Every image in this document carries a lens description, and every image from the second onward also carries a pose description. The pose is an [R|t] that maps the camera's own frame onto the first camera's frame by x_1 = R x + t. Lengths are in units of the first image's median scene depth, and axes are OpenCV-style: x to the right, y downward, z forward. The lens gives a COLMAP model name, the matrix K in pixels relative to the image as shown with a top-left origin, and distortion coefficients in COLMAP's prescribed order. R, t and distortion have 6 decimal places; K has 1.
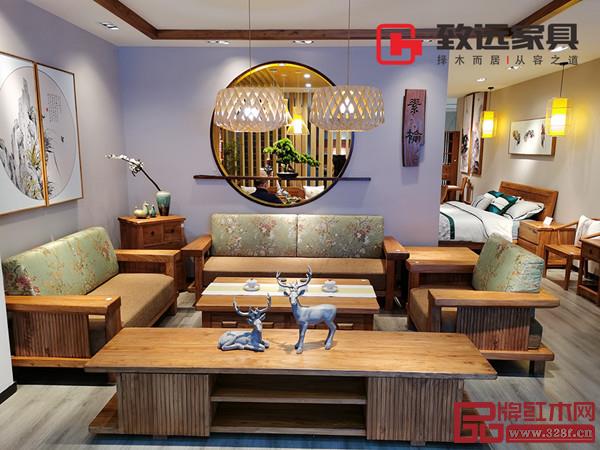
lens RADIAL K [[466.4, 0, 300.0], [0, 466.4, 225.0], [0, 0, 1]] dist [0.033286, -0.001248]
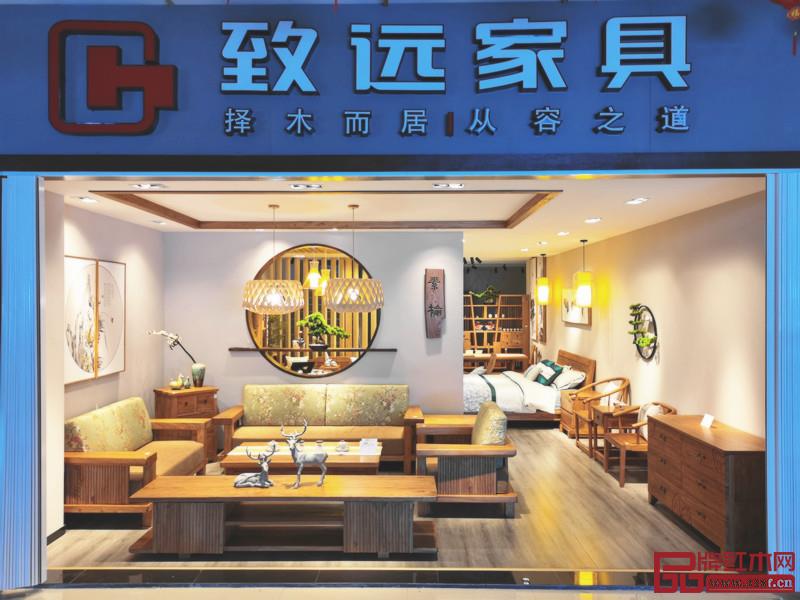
lens RADIAL K [[620.1, 0, 400.0], [0, 620.1, 300.0], [0, 0, 1]] dist [0.040530, -0.005926]
pose [[0.999729, -0.005666, 0.022578, 0.143447], [0.009381, 0.985743, -0.167997, 0.029234], [-0.021304, 0.168164, 0.985529, -0.456923]]
